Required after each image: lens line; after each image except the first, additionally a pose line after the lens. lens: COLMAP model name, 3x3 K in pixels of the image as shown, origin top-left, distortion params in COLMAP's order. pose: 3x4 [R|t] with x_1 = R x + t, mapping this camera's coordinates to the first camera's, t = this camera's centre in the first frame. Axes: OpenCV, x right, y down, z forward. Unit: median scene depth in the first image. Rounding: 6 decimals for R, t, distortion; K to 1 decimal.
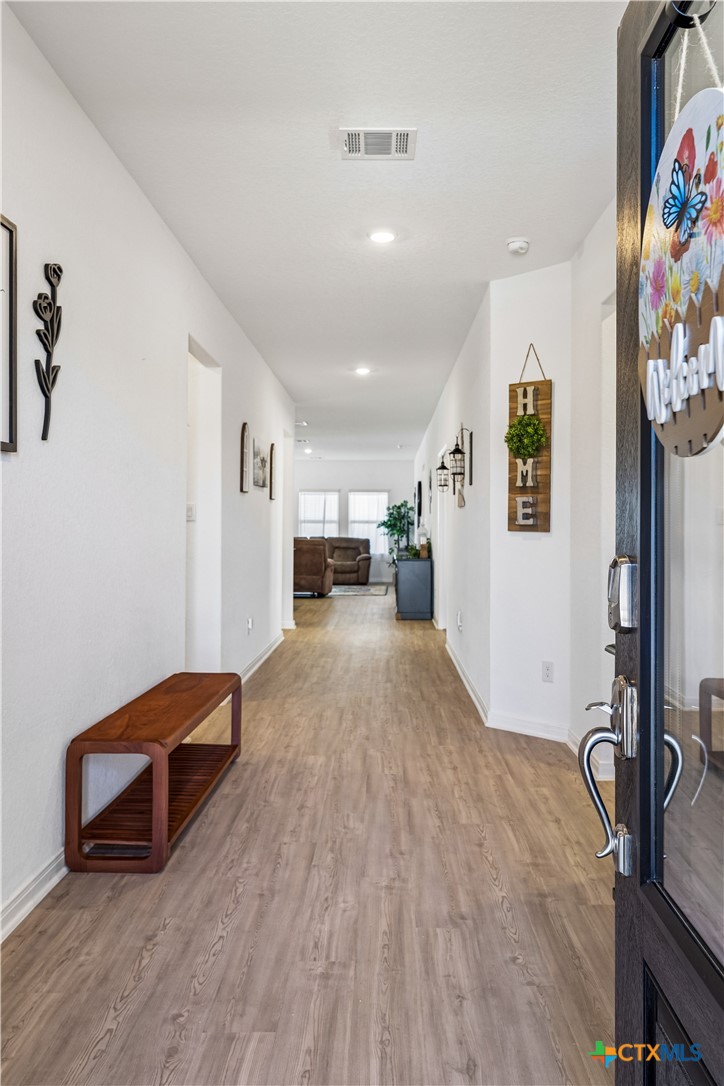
lens RADIAL K [[835.7, 0, 362.3], [0, 835.7, 538.6], [0, 0, 1]] dist [0.001811, 0.004470]
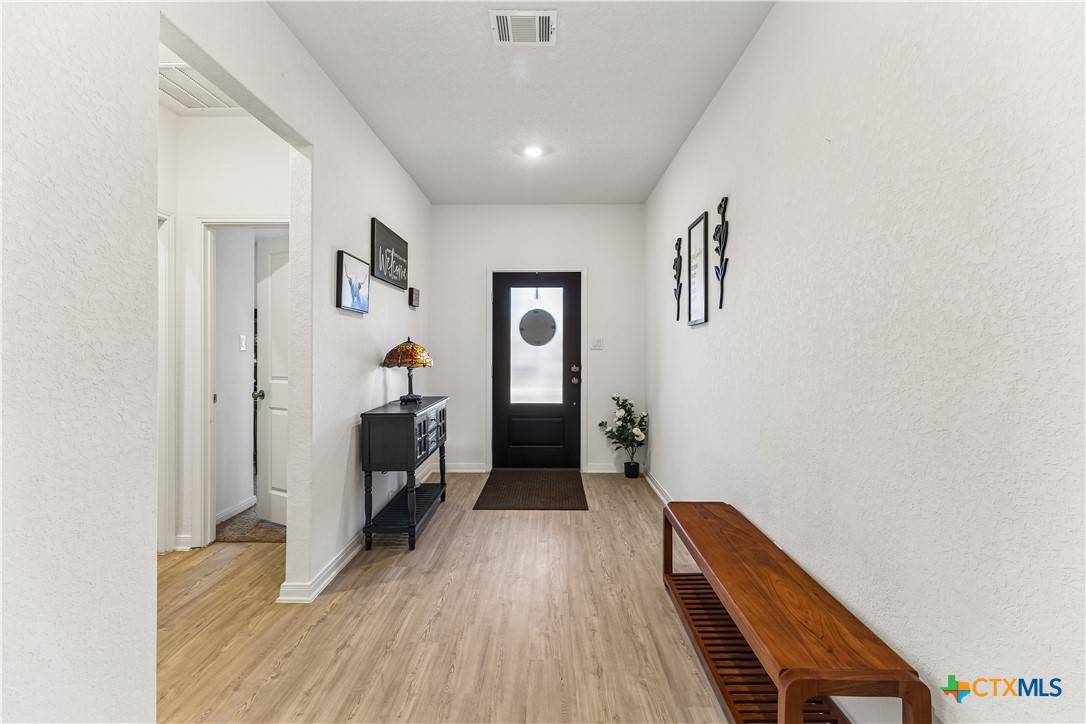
lens RADIAL K [[501.1, 0, 545.8], [0, 501.1, 354.8], [0, 0, 1]] dist [0.000968, 0.000093]
pose [[-0.999786, -0.004906, -0.020098, -0.002829], [-0.005386, 0.999699, 0.023919, -0.041867], [0.019974, 0.024022, -0.999512, 1.810398]]
